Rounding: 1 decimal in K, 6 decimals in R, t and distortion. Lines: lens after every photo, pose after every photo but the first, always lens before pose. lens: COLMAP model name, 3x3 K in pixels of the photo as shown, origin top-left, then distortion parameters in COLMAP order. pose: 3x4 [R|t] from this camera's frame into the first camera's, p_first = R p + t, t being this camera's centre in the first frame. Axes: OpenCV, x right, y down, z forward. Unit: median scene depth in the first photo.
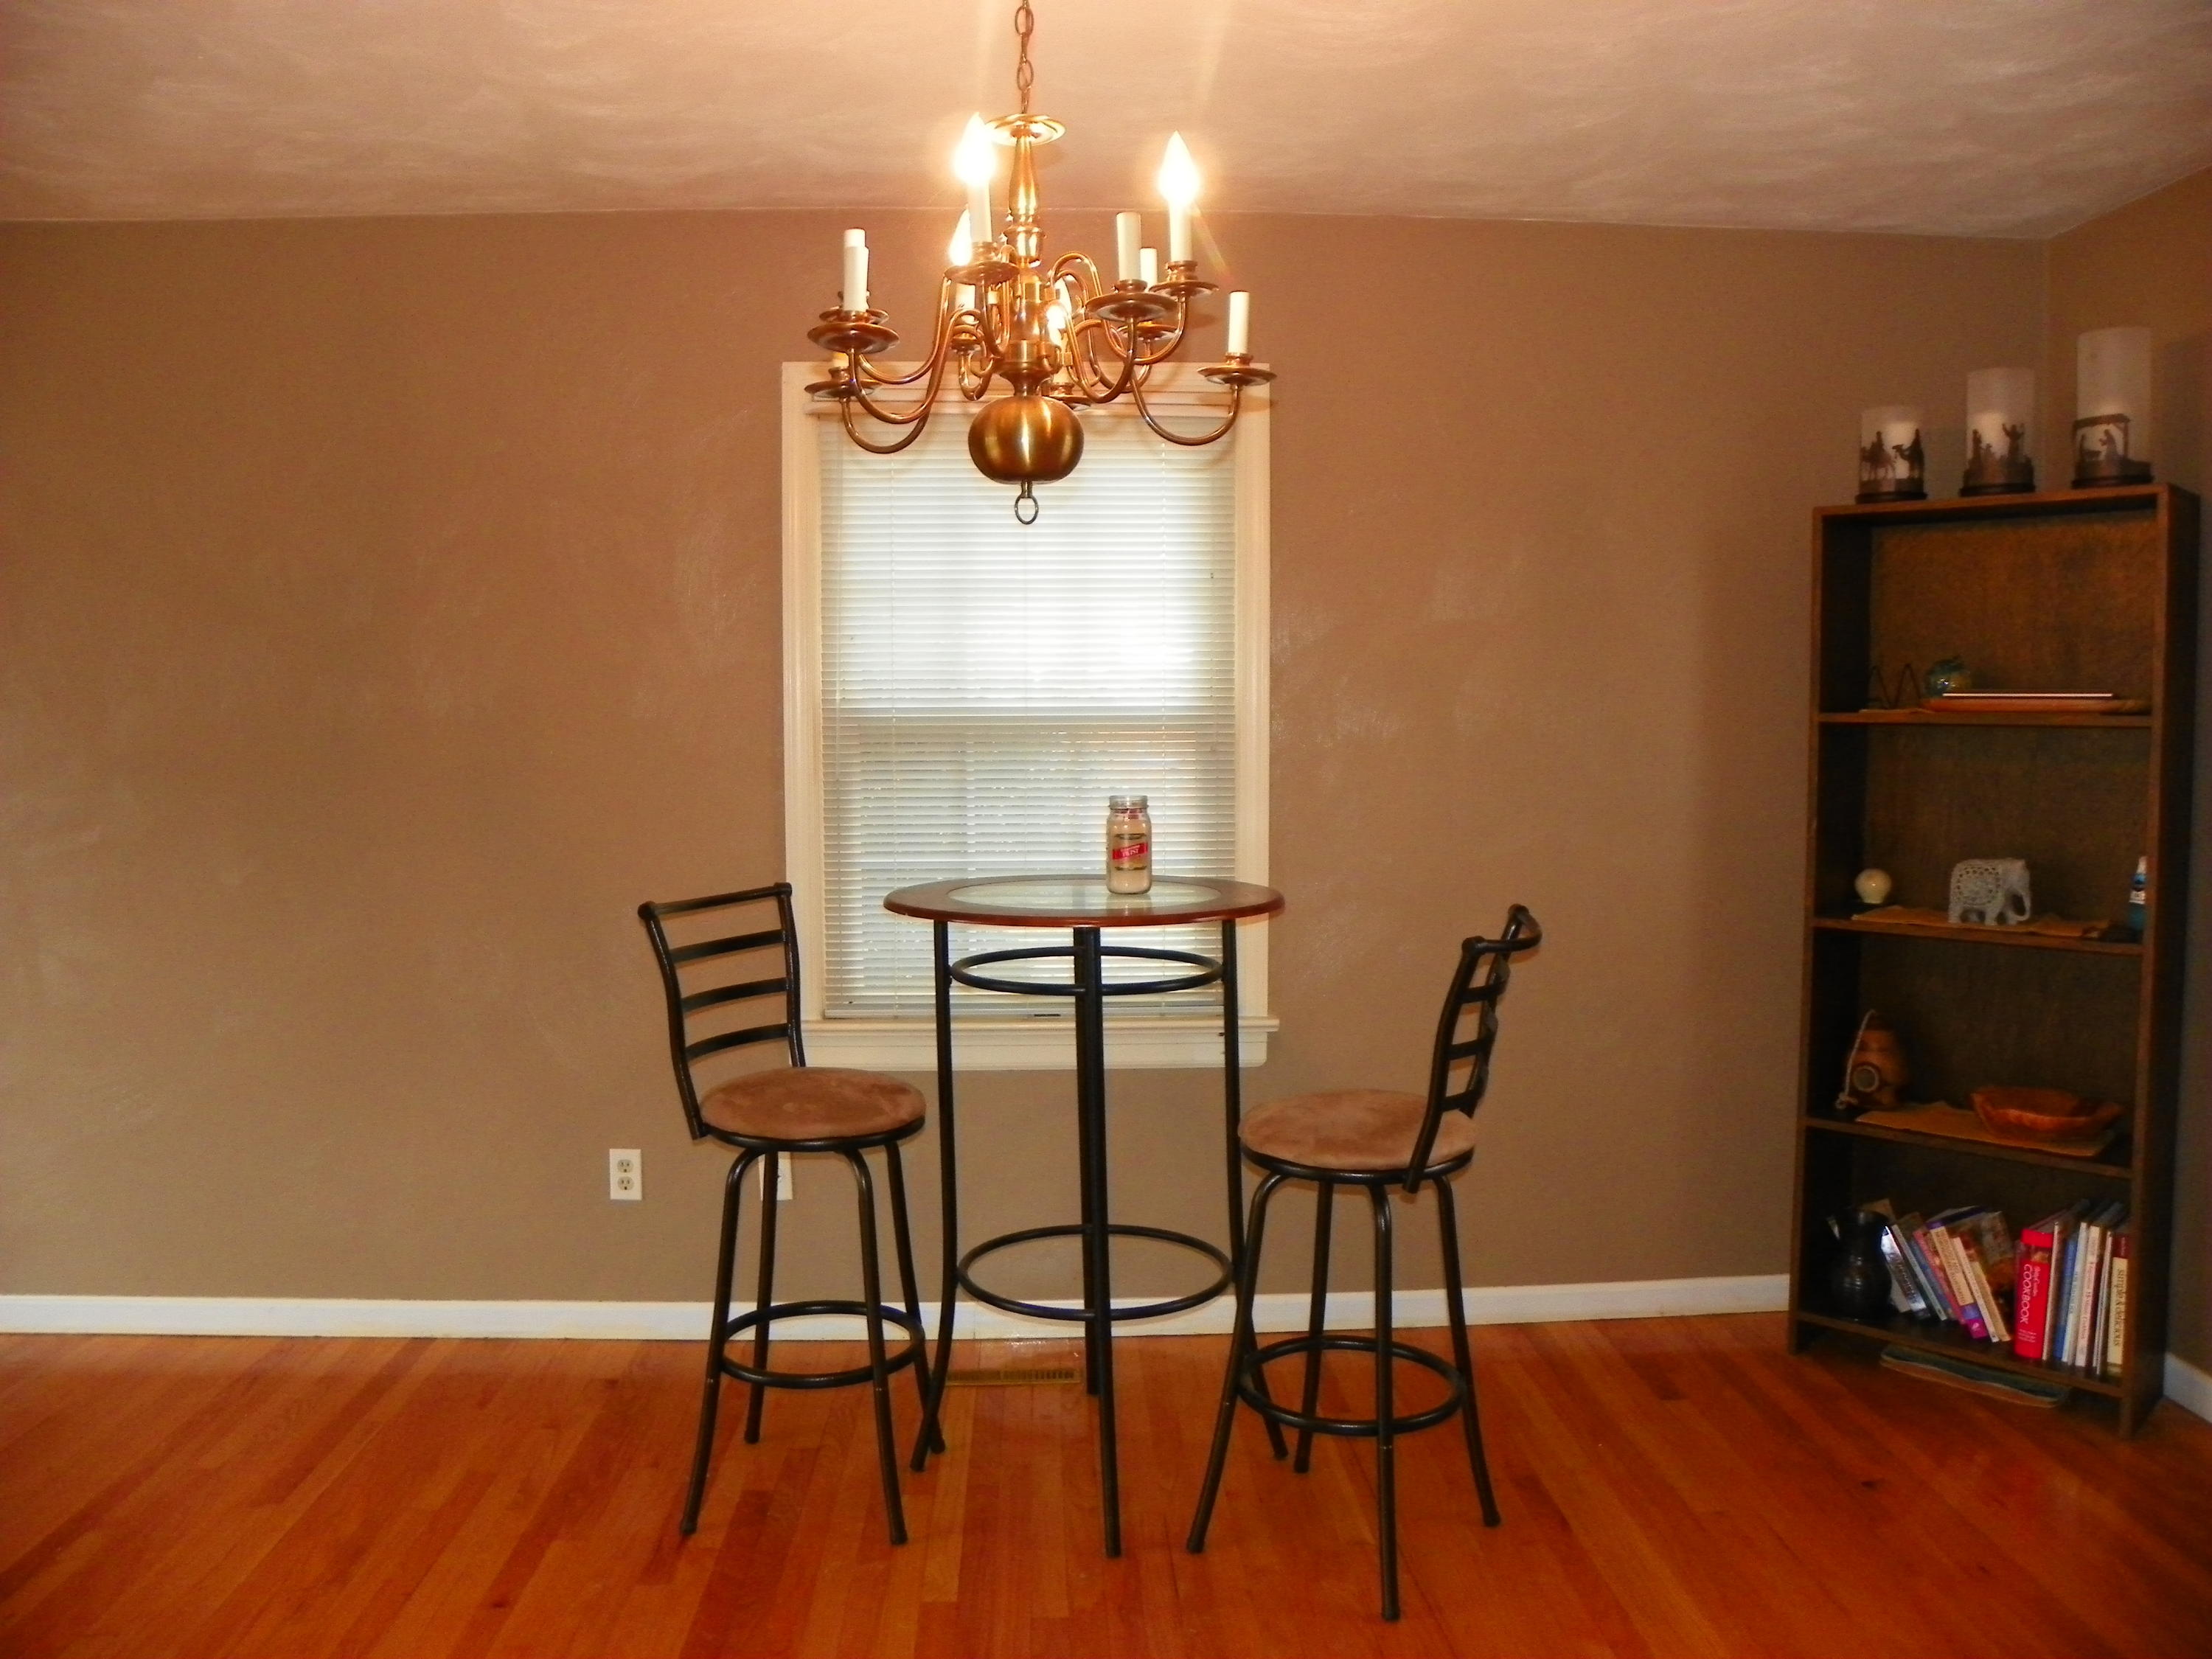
lens RADIAL K [[1702.5, 0, 1088.3], [0, 1702.5, 824.7], [0, 0, 1]] dist [-0.062871, 0.012516]
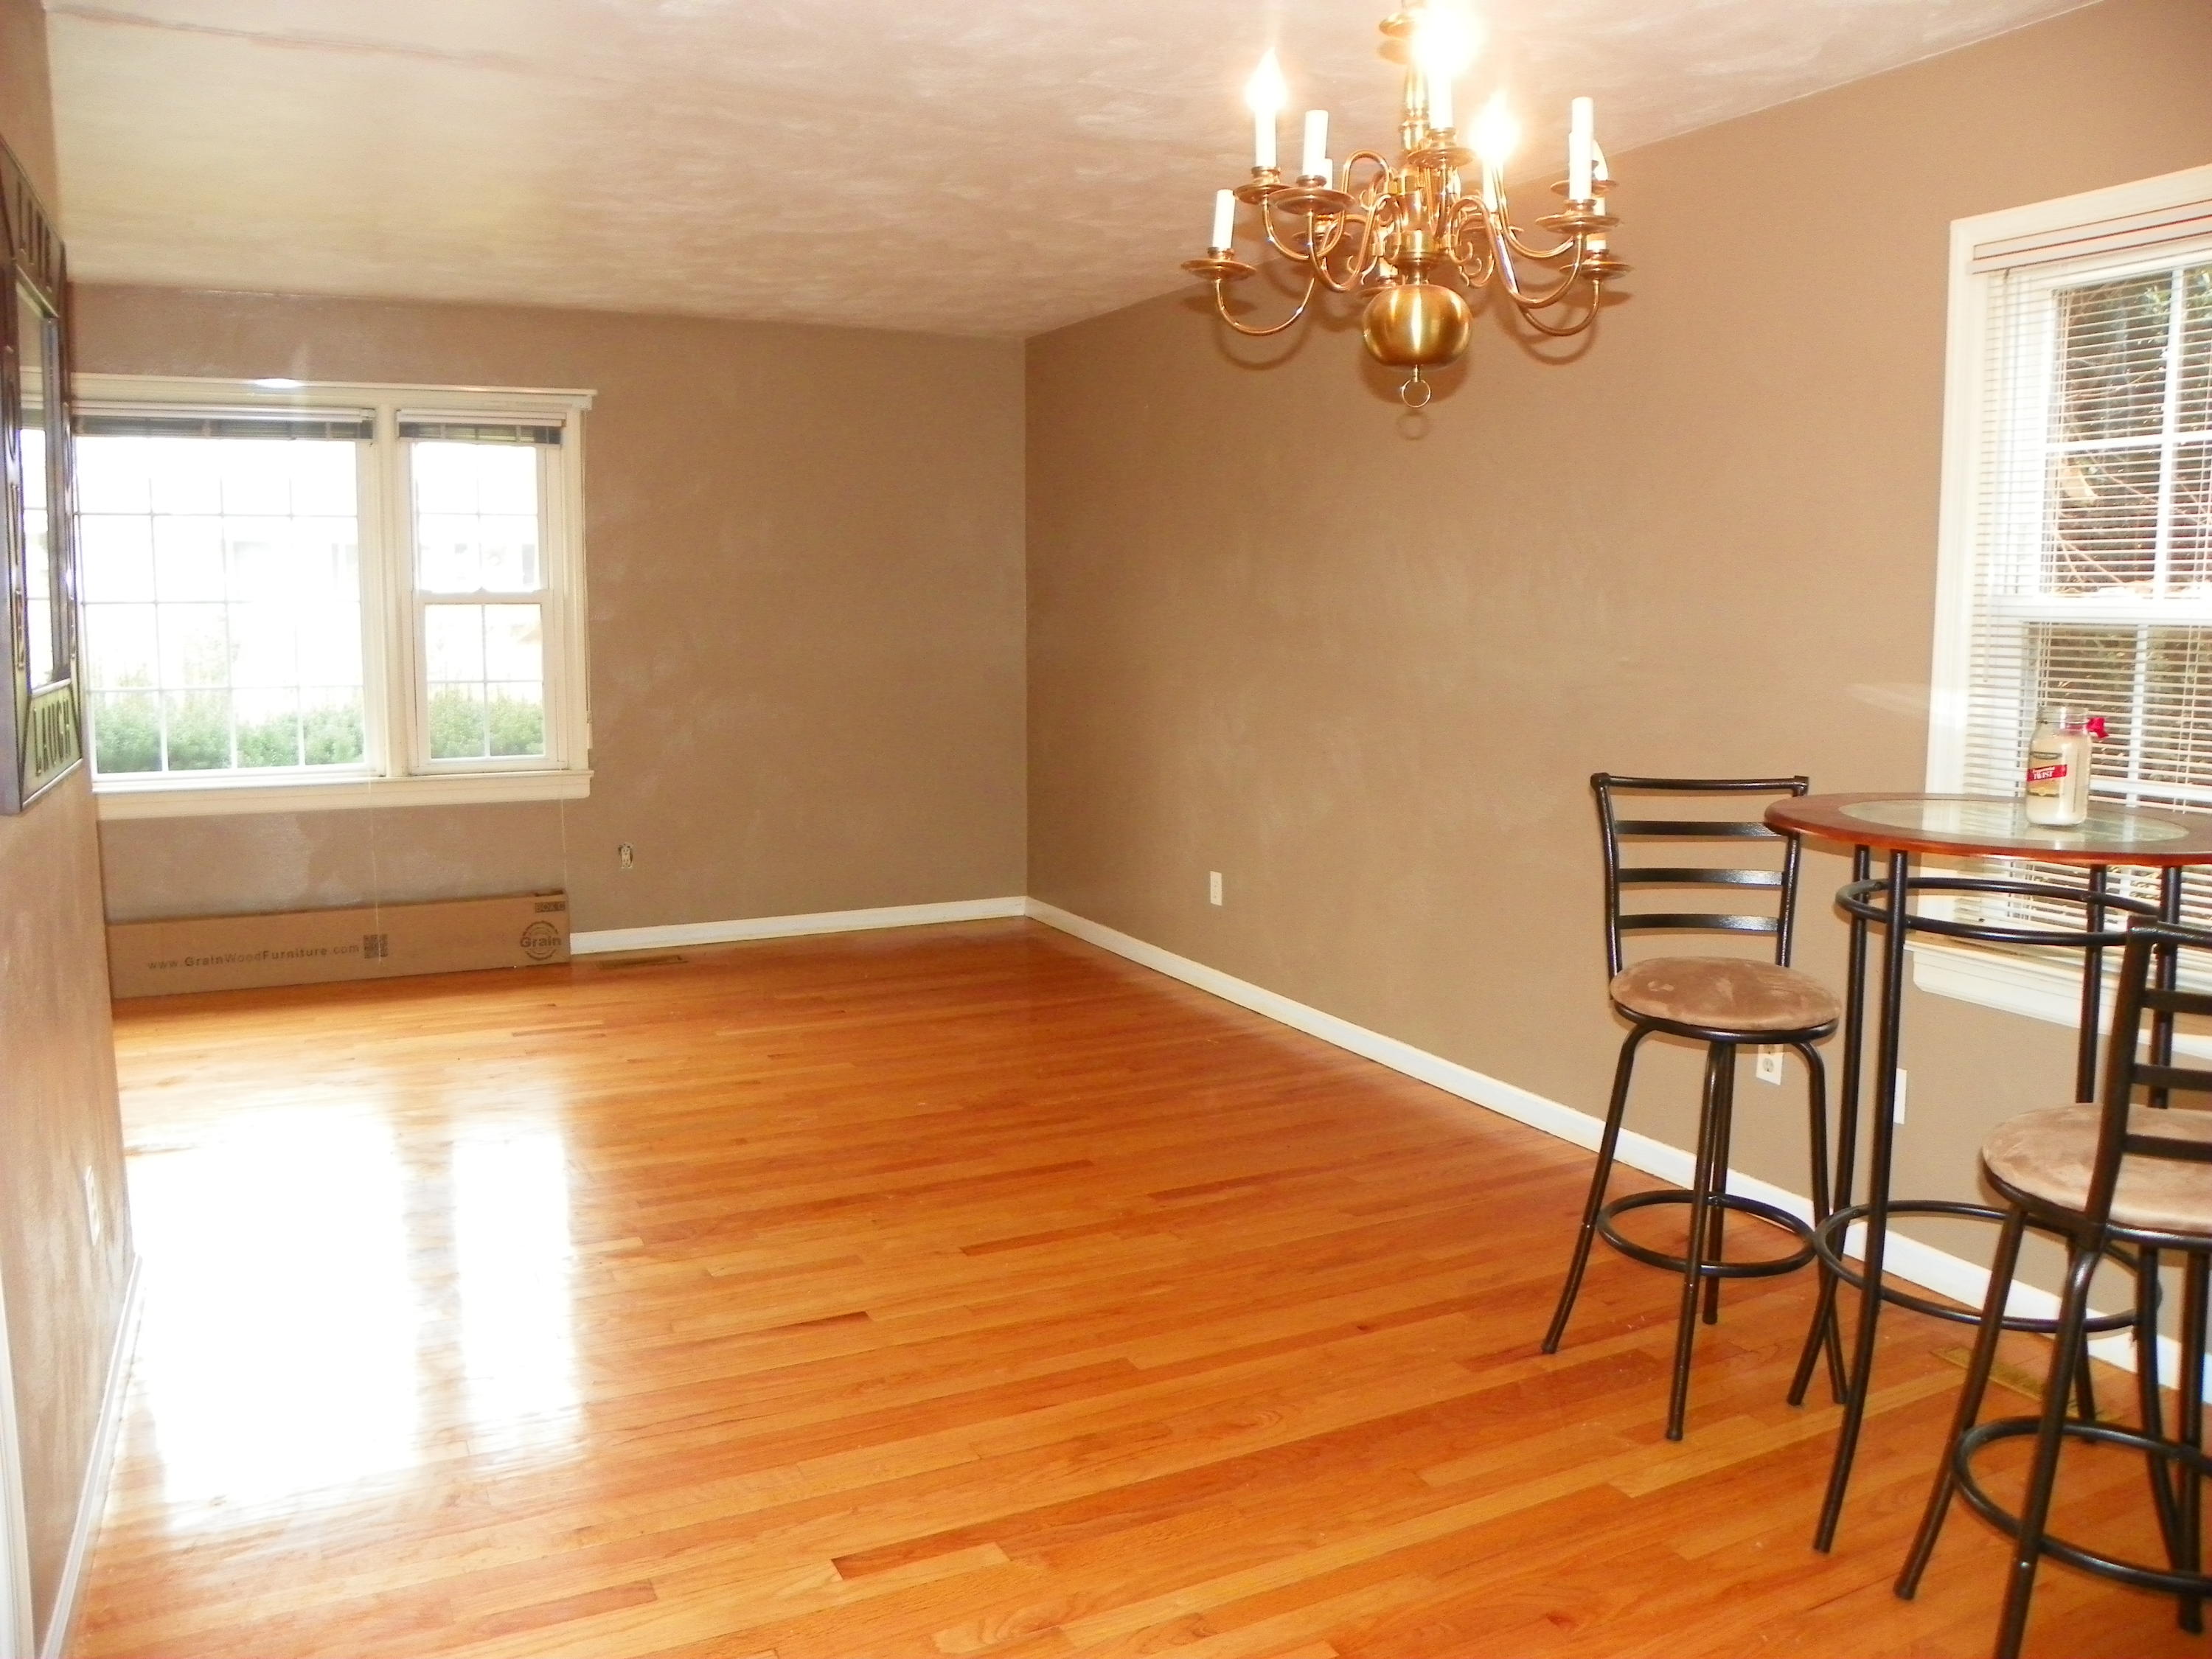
lens RADIAL K [[1702.5, 0, 1084.7], [0, 1702.5, 832.9], [0, 0, 1]] dist [-0.062871, 0.012516]
pose [[0.397361, 0.119794, -0.909810, 0.585289], [-0.048150, 0.992799, 0.109691, -0.019689], [0.916398, 0.000221, 0.400267, 0.278864]]
